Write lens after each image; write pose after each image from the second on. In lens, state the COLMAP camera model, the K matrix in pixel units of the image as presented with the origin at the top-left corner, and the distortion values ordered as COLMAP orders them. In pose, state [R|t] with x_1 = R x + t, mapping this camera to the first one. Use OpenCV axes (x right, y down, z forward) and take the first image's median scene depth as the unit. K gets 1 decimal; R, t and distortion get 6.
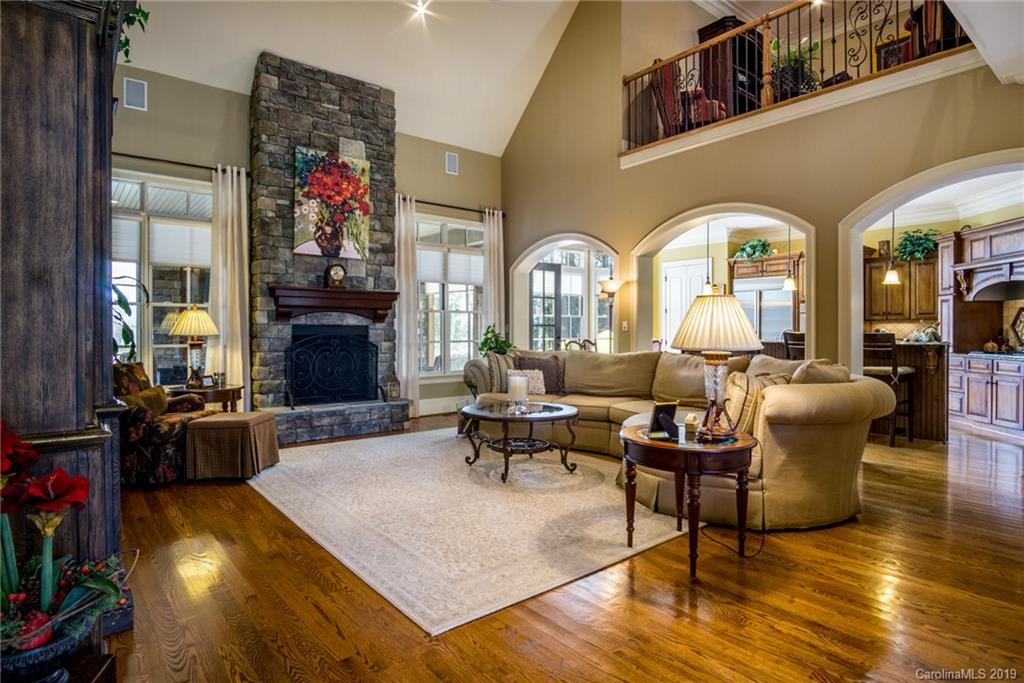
lens RADIAL K [[558.3, 0, 509.7], [0, 558.3, 331.3], [0, 0, 1]] dist [-0.031363, 0.001081]
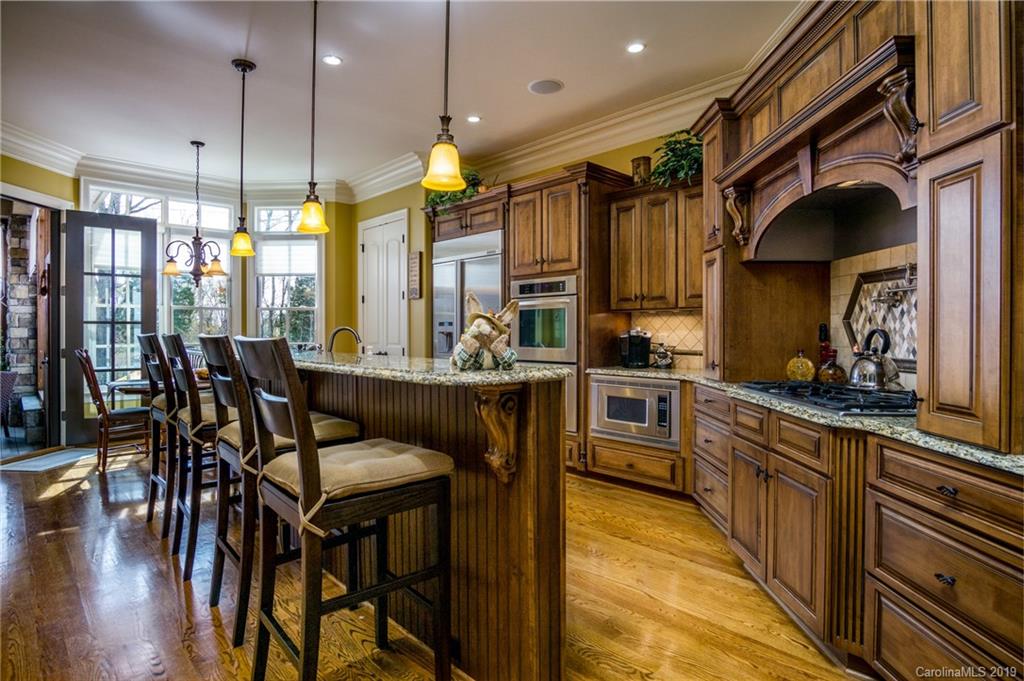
lens RADIAL K [[546.5, 0, 512.0], [0, 546.5, 340.5], [0, 0, 1]] dist [-0.076187, 0.000205]
pose [[0.997876, -0.001317, 0.065130, 0.539268], [0.000460, 0.999913, 0.013165, 0.000939], [-0.065142, -0.013107, 0.997790, 0.510719]]
